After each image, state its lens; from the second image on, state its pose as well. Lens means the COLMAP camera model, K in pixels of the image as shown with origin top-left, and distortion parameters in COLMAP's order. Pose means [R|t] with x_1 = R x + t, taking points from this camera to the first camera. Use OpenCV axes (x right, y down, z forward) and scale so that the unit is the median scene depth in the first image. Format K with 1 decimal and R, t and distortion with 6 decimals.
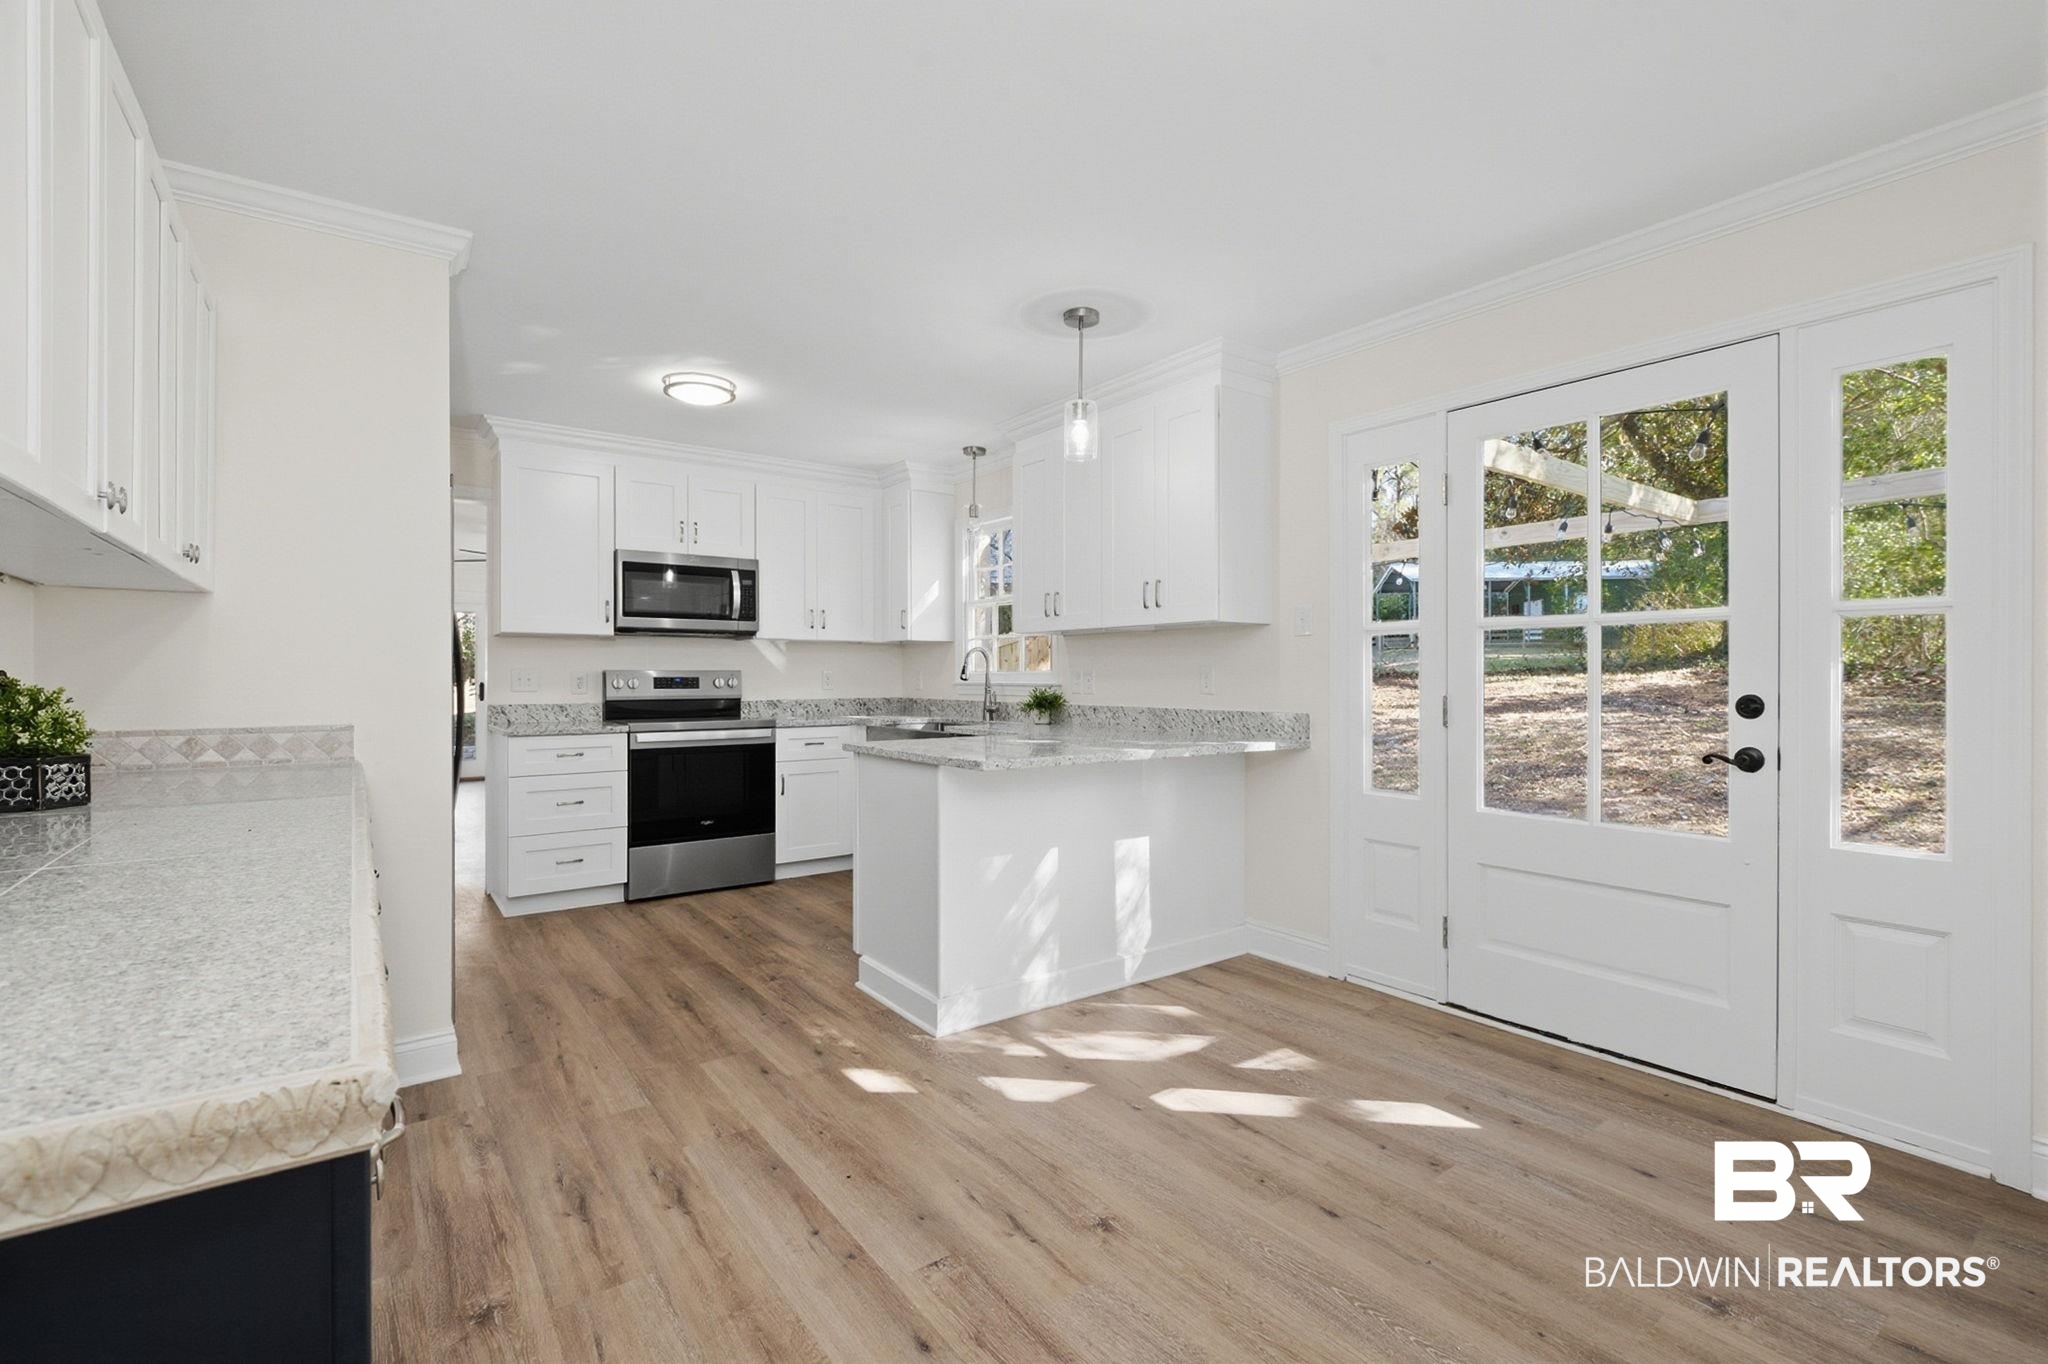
lens RADIAL K [[940.4, 0, 1024.0], [0, 940.4, 682.0], [0, 0, 1]] dist [-0.003591, -0.000481]
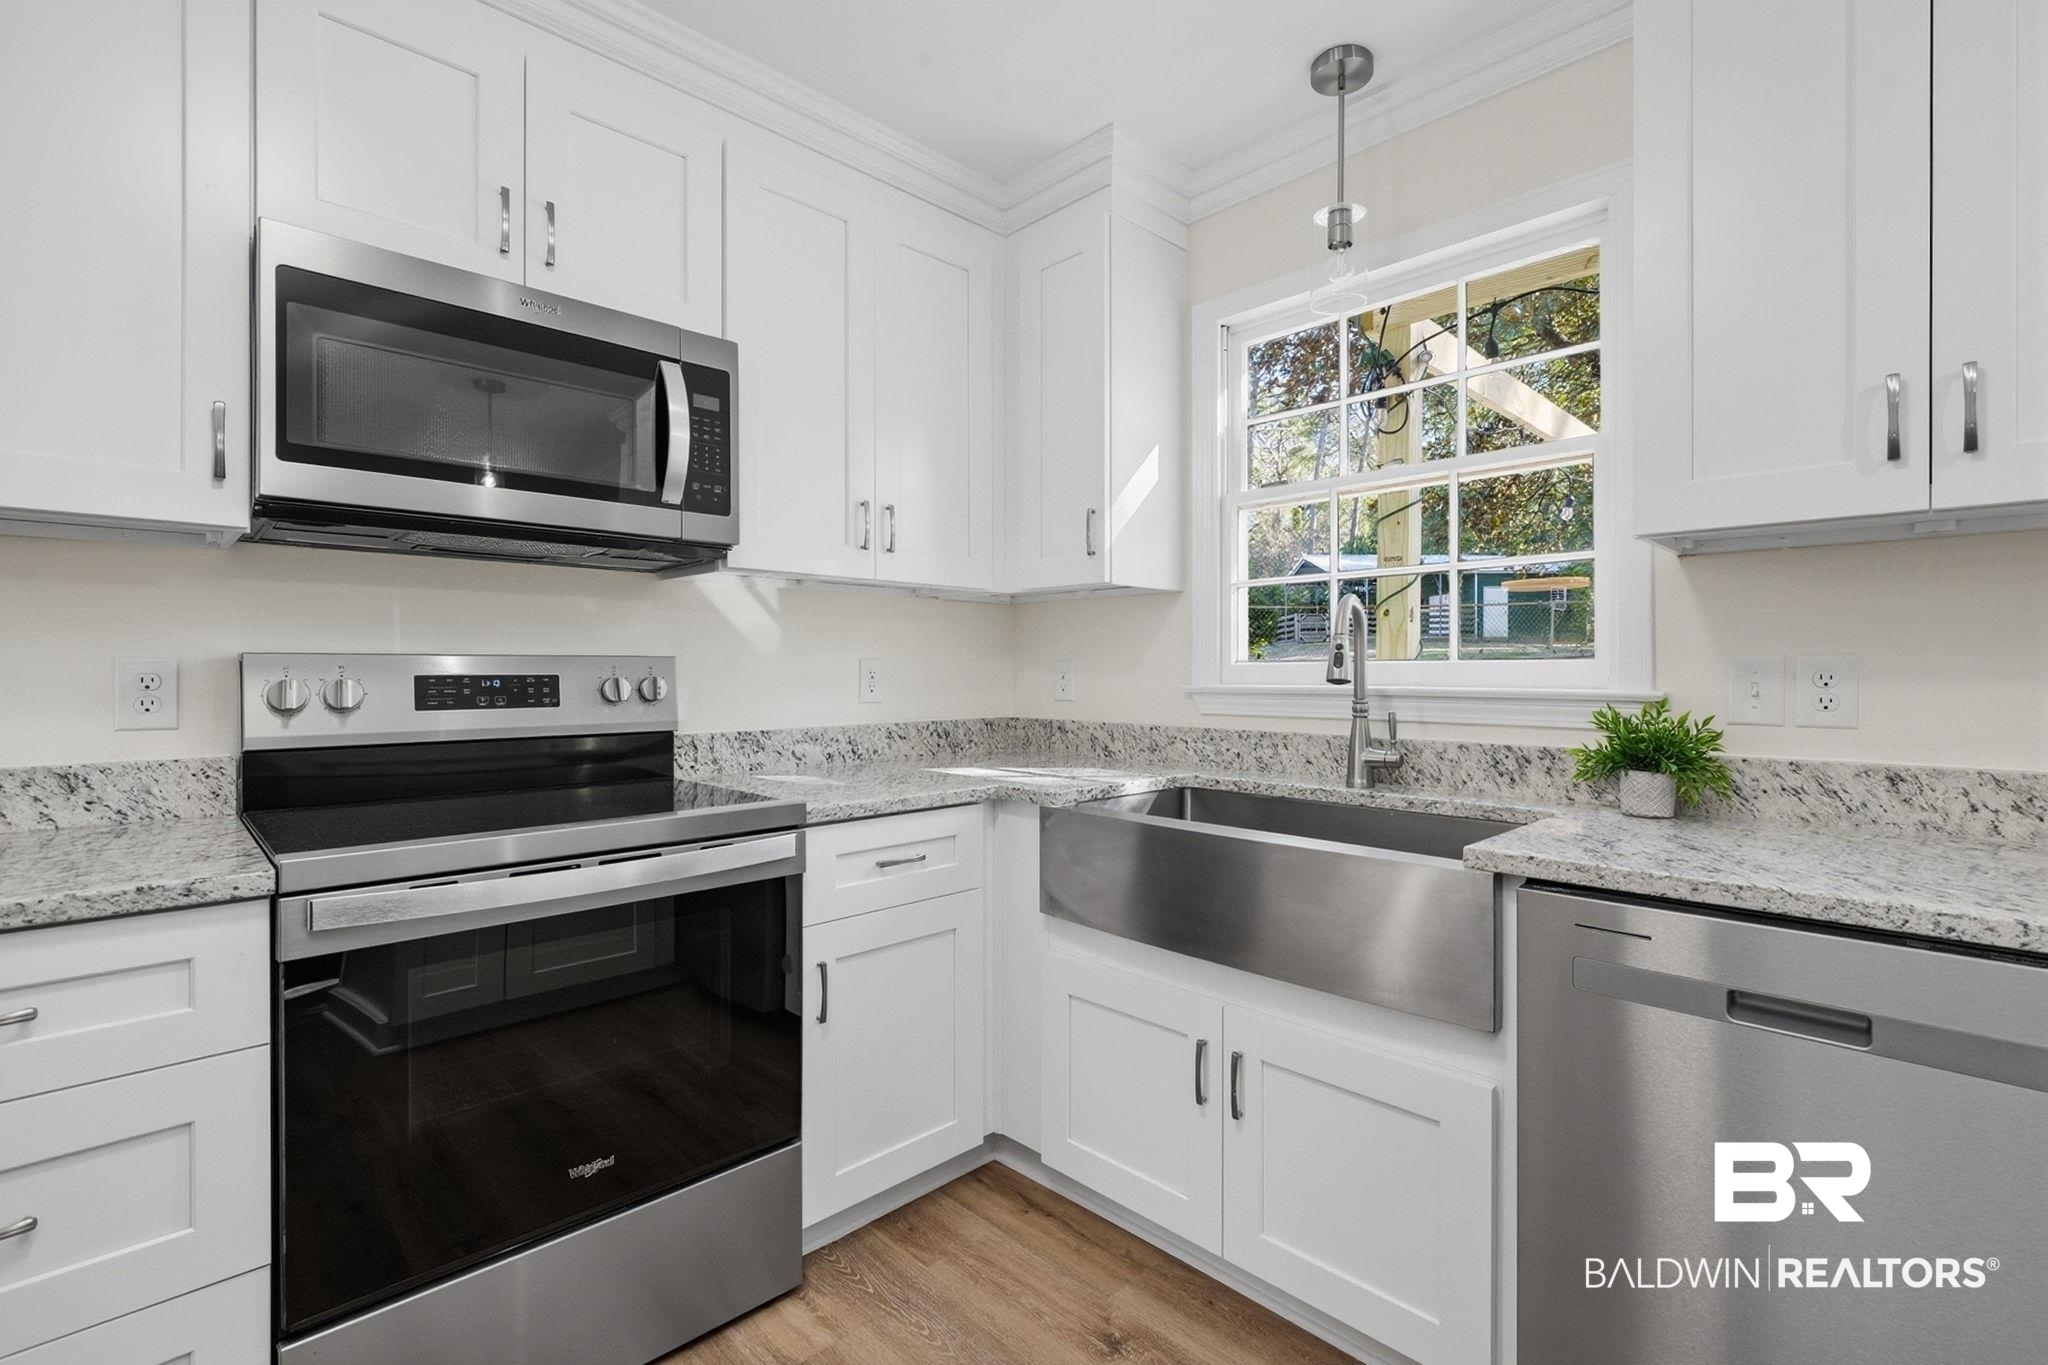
lens RADIAL K [[928.4, 0, 1018.7], [0, 928.4, 670.1], [0, 0, 1]] dist [0.000170, 0.000040]
pose [[0.989257, 0.000729, 0.146185, -0.238563], [0.000178, 0.999981, -0.006186, -0.004976], [-0.146187, 0.006145, 0.989238, 0.665566]]
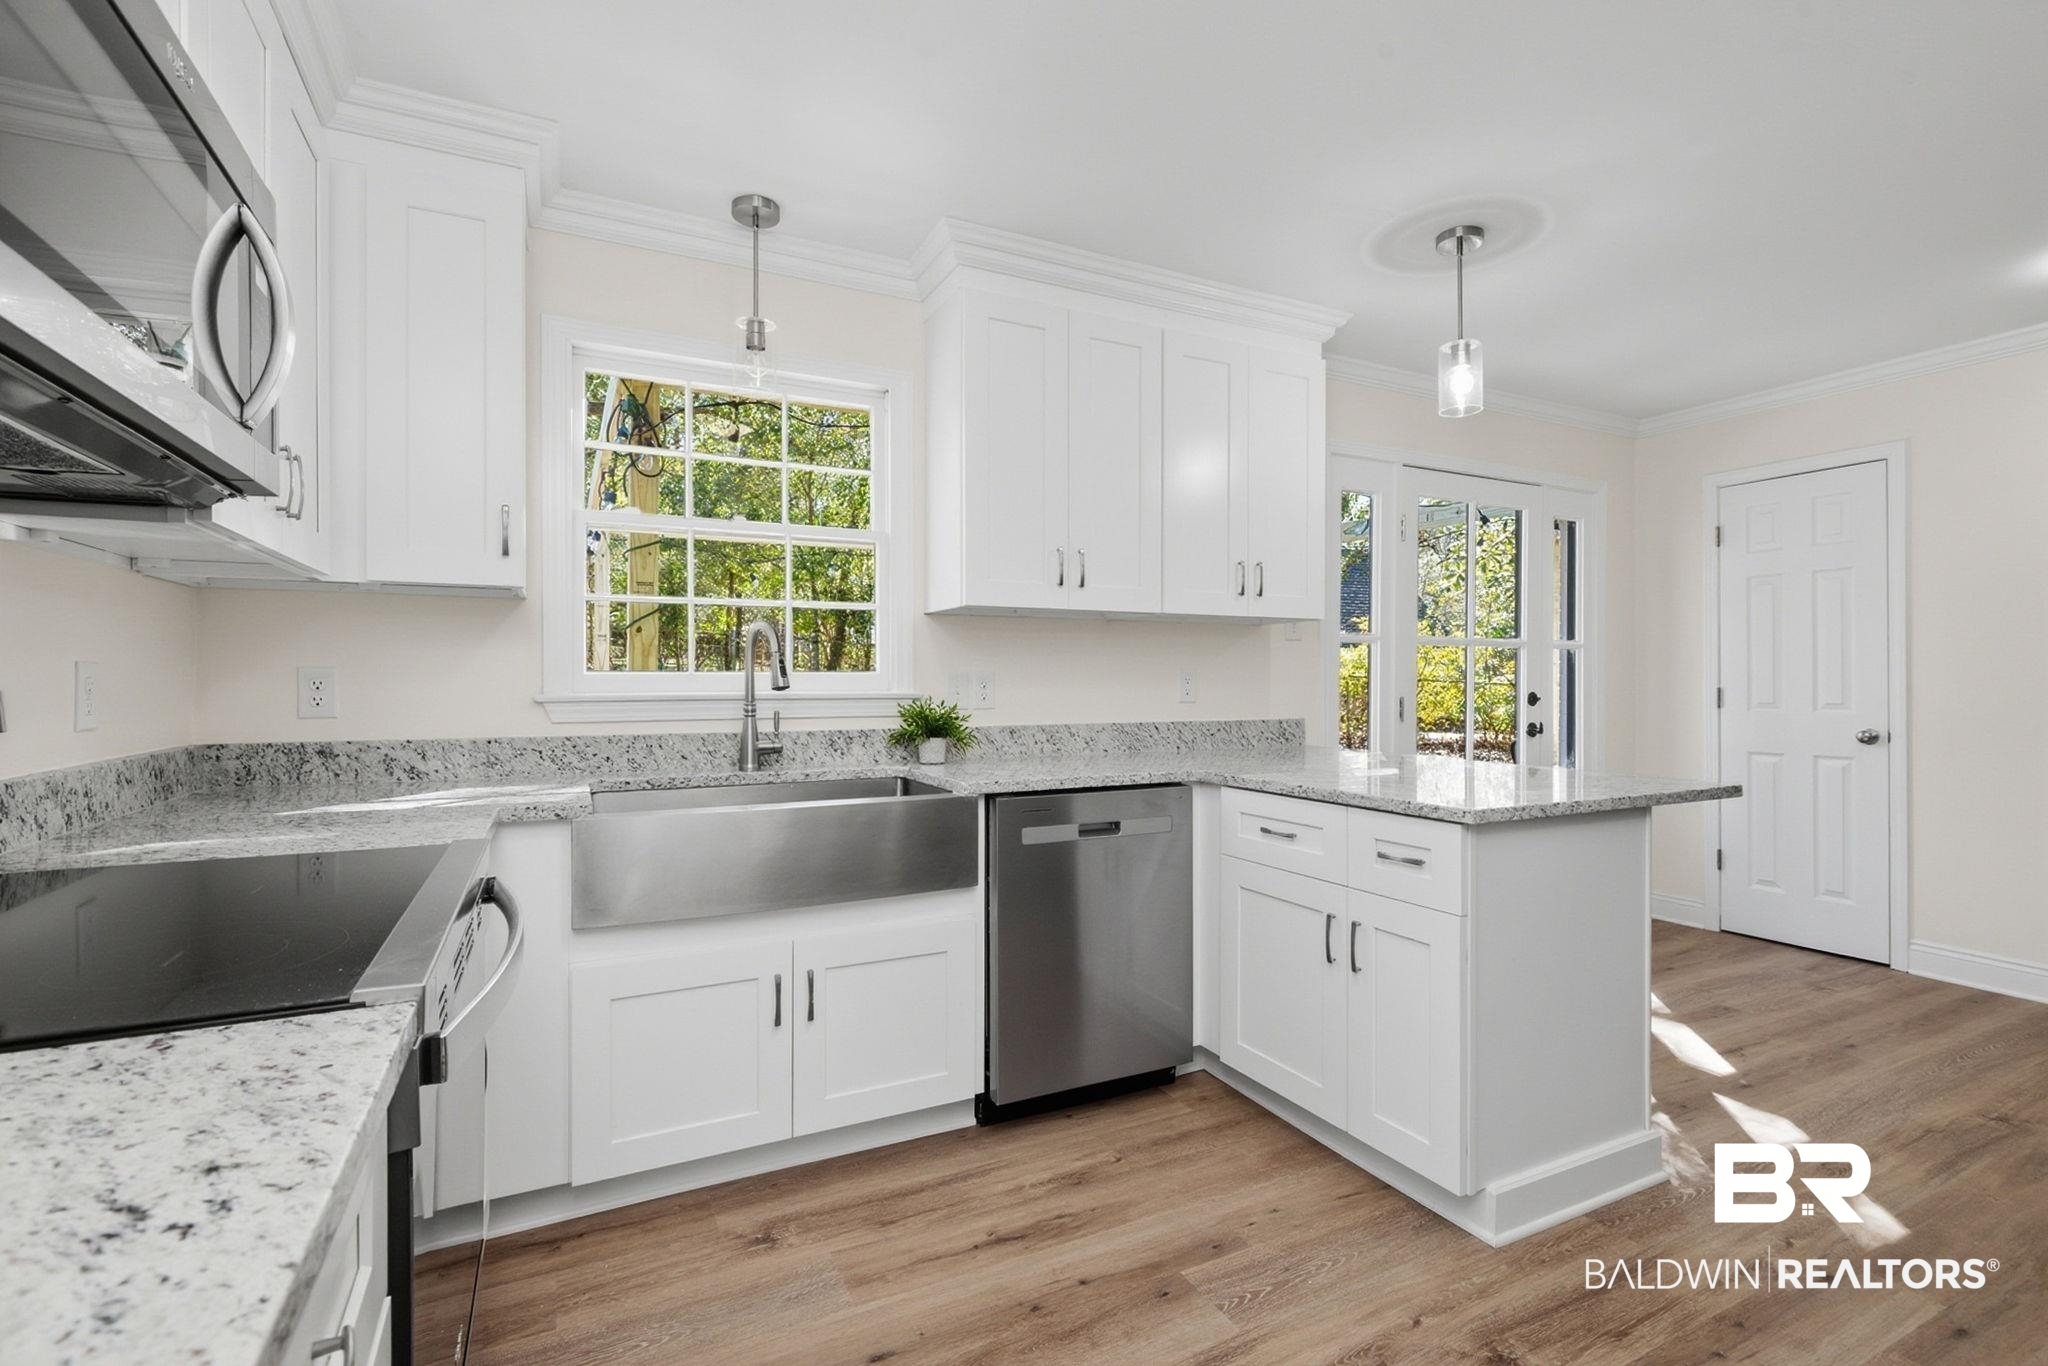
lens RADIAL K [[940.4, 0, 1024.0], [0, 940.4, 683.0], [0, 0, 1]] dist [-0.003591, -0.000481]
pose [[0.150892, -0.006288, 0.988530, -0.518266], [0.004516, 0.999974, 0.005671, -0.007782], [-0.988540, 0.003609, 0.150916, 0.808486]]
